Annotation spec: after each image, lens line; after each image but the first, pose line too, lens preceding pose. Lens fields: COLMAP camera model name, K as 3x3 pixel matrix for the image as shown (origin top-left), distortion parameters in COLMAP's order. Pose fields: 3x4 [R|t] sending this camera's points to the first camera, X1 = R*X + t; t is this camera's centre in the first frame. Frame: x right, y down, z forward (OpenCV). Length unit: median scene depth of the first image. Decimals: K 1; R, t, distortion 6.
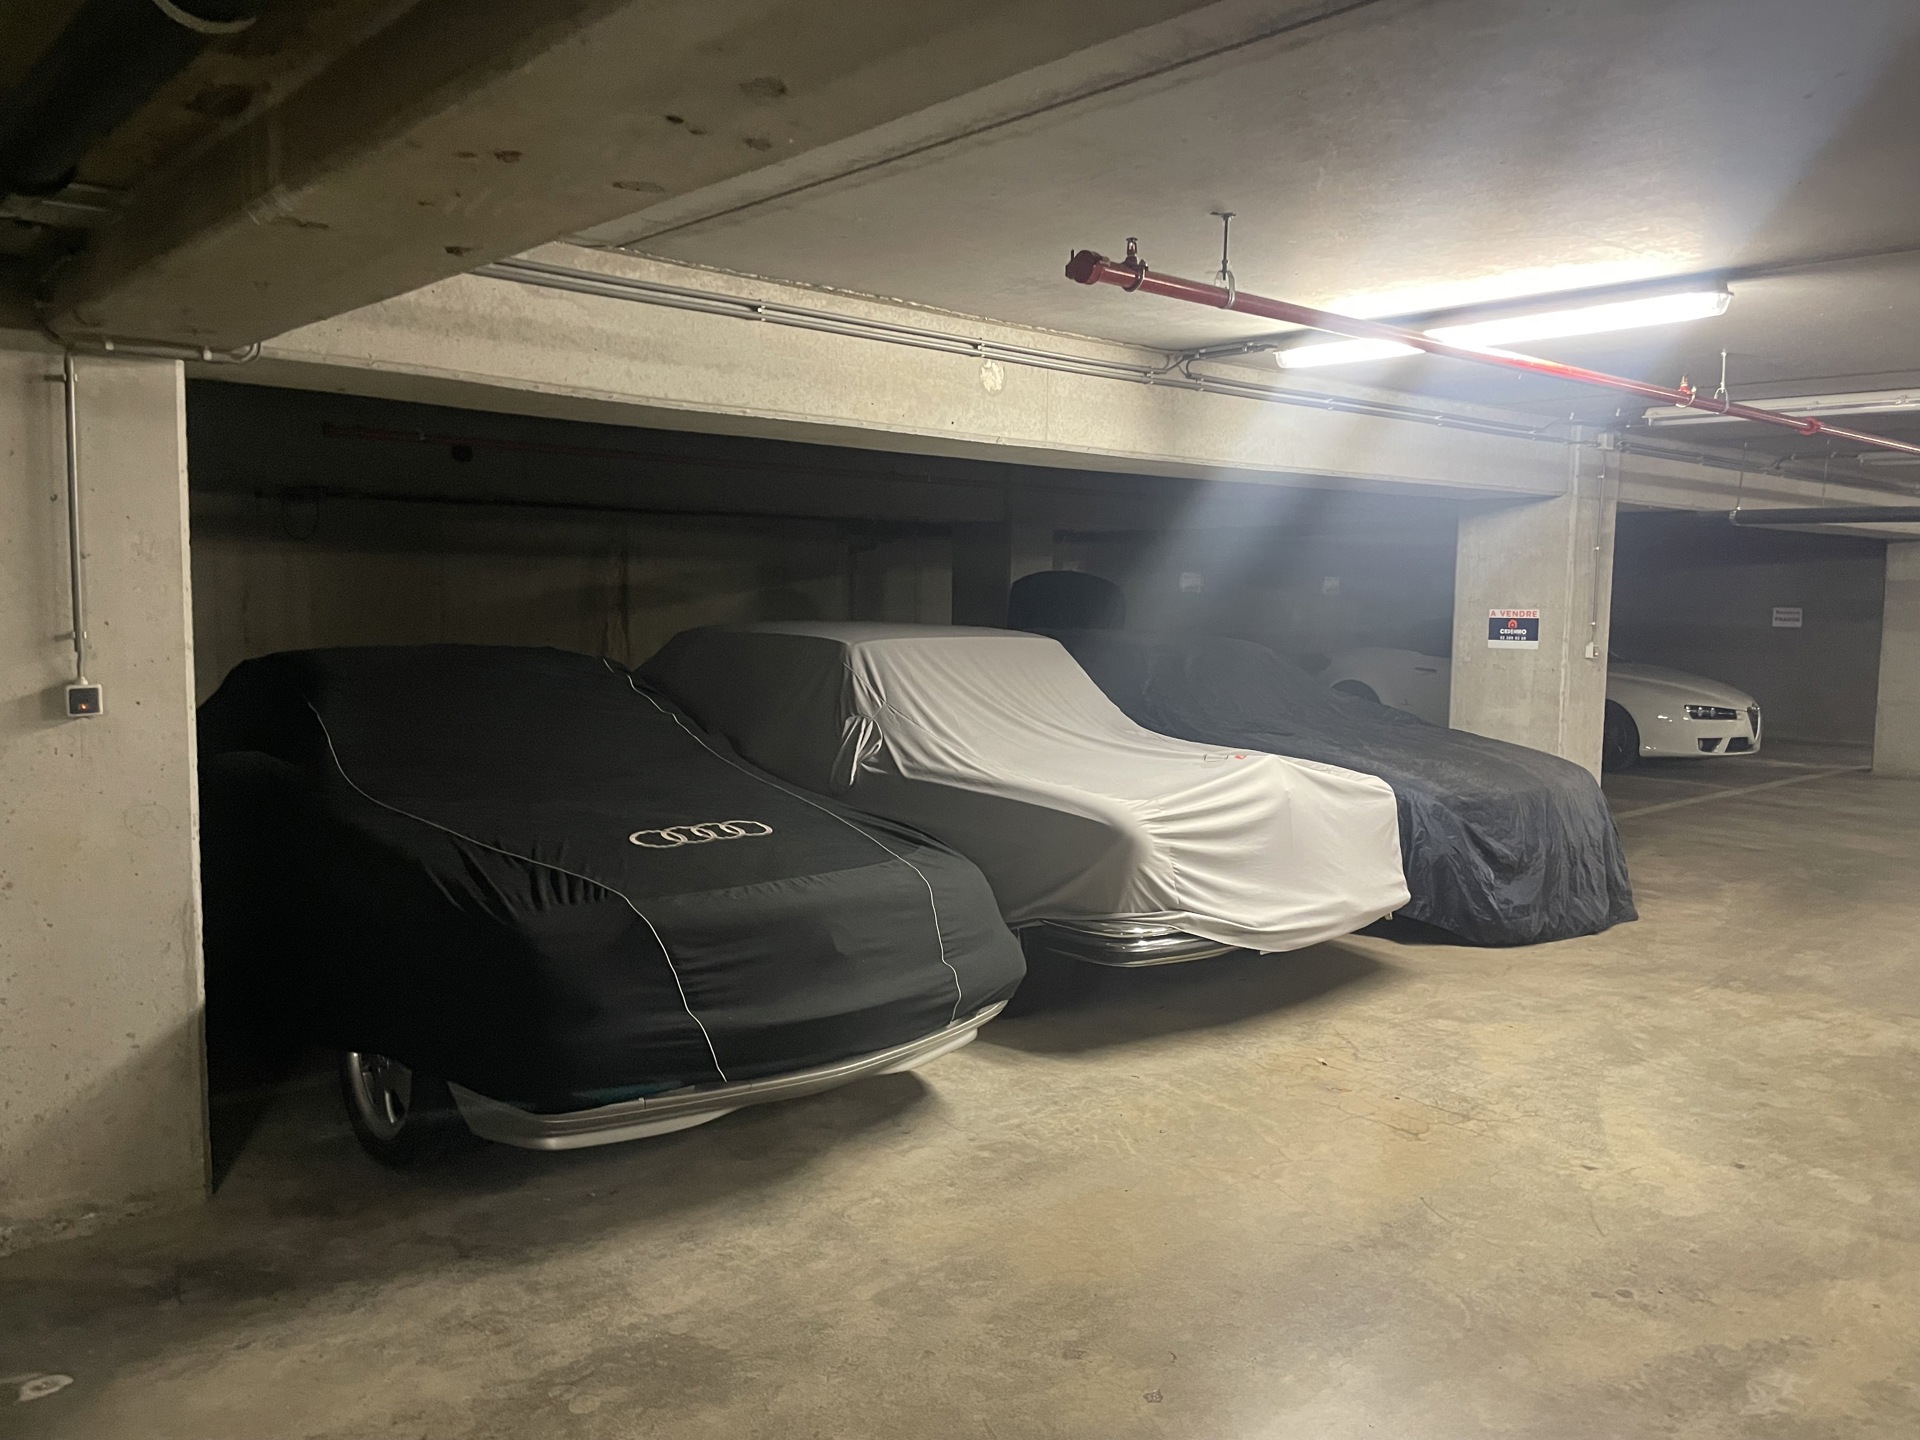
lens RADIAL K [[1486.1, 0, 941.5], [0, 1486.1, 715.1], [0, 0, 1]] dist [0.063585, -0.081861]
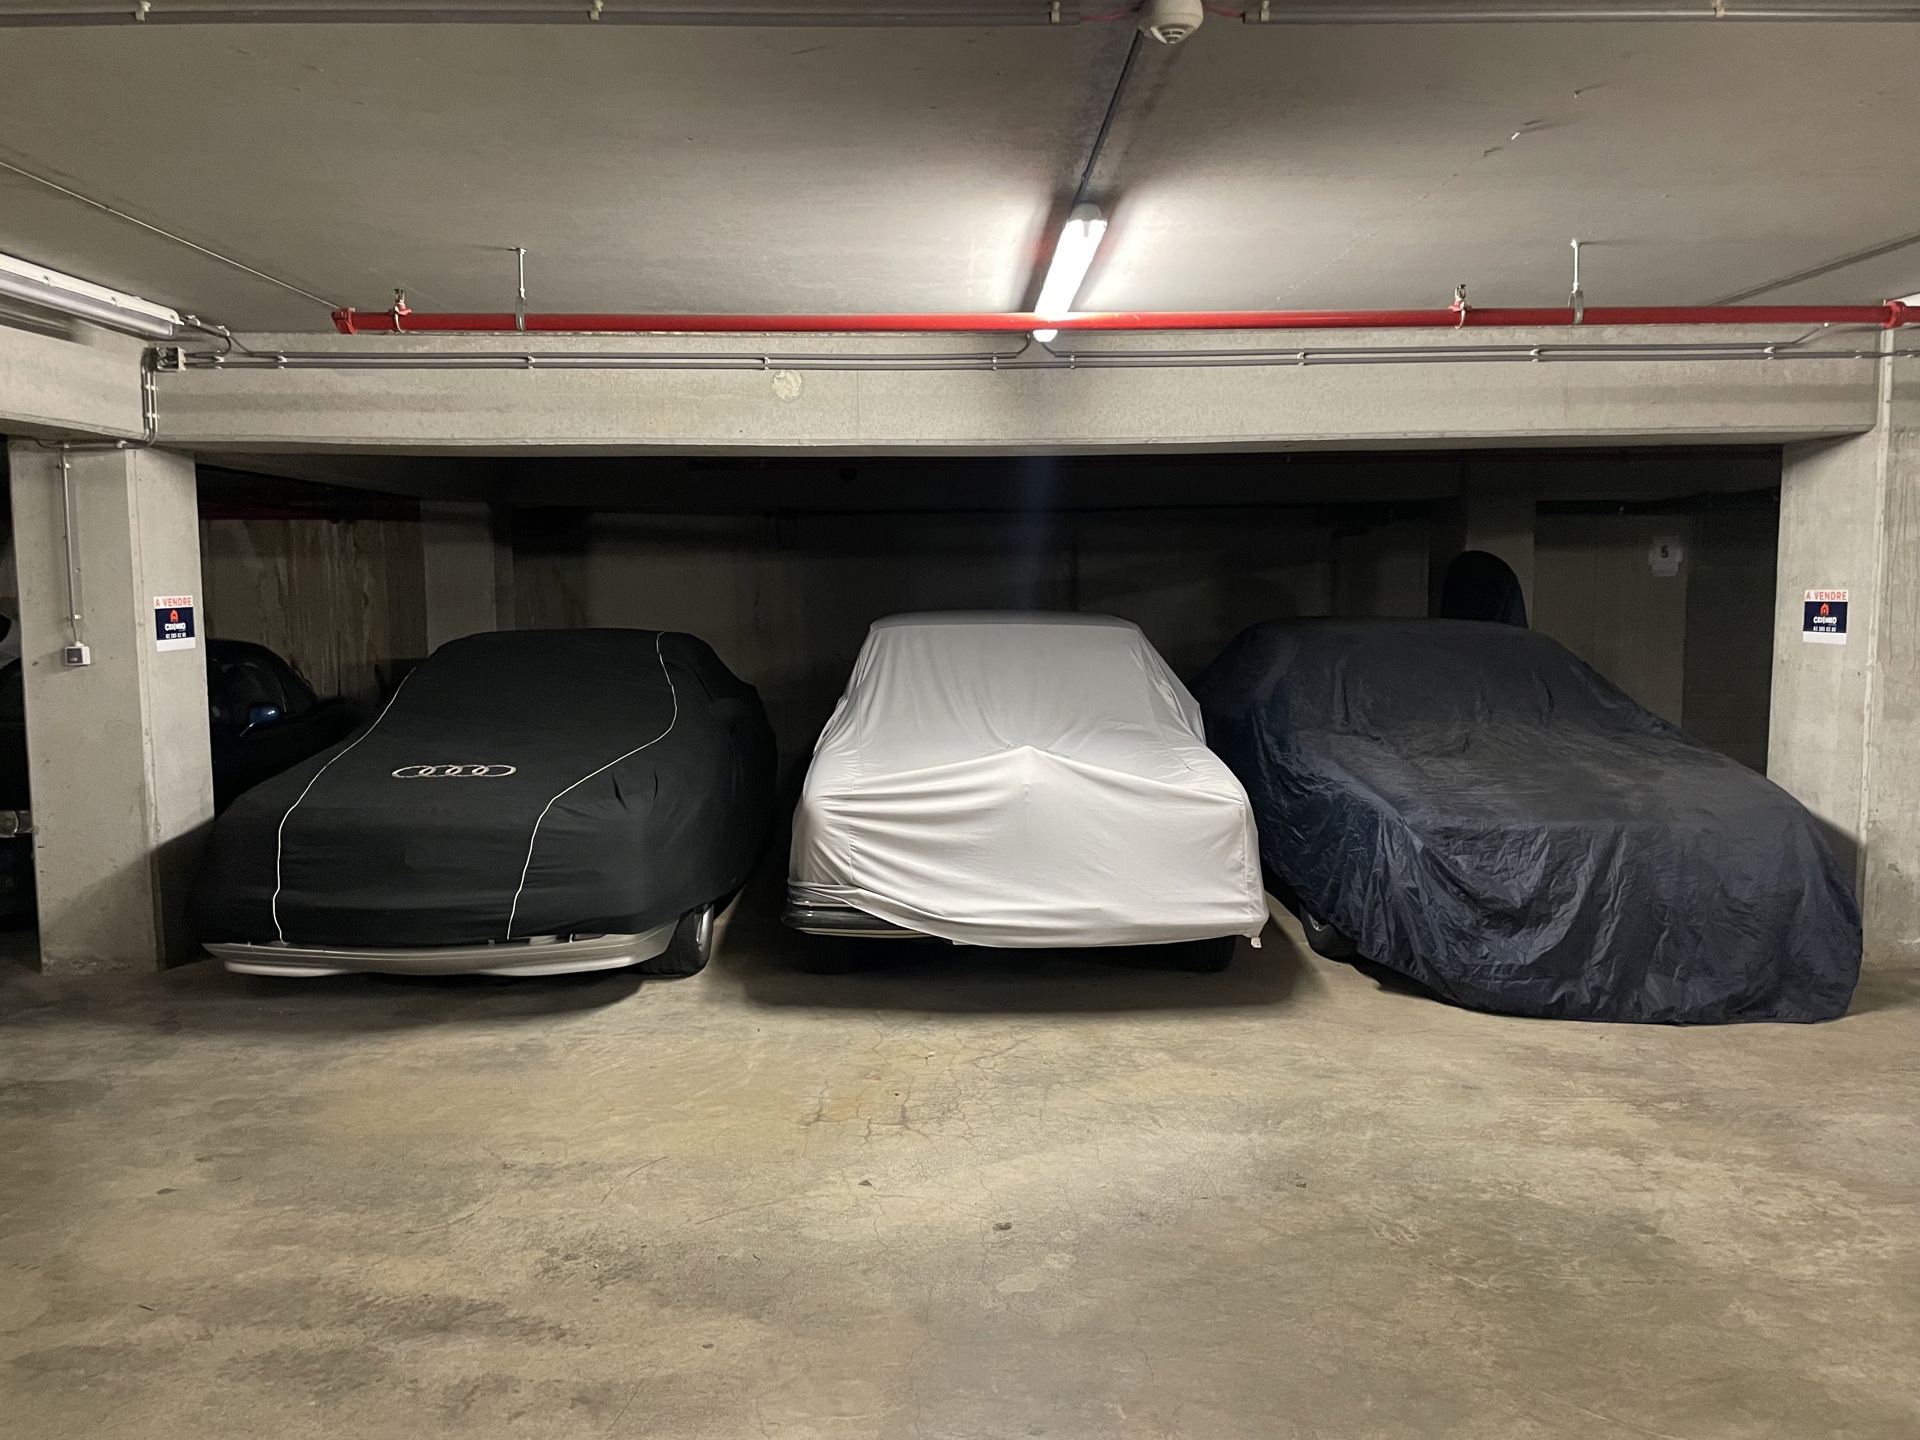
lens RADIAL K [[1486.1, 0, 969.4], [0, 1486.1, 715.7], [0, 0, 1]] dist [0.063585, -0.081861]
pose [[0.745409, 0.042881, -0.665227, 0.929961], [-0.039978, 0.999008, 0.019600, -0.011347], [0.665408, 0.011984, 0.746384, 0.289122]]
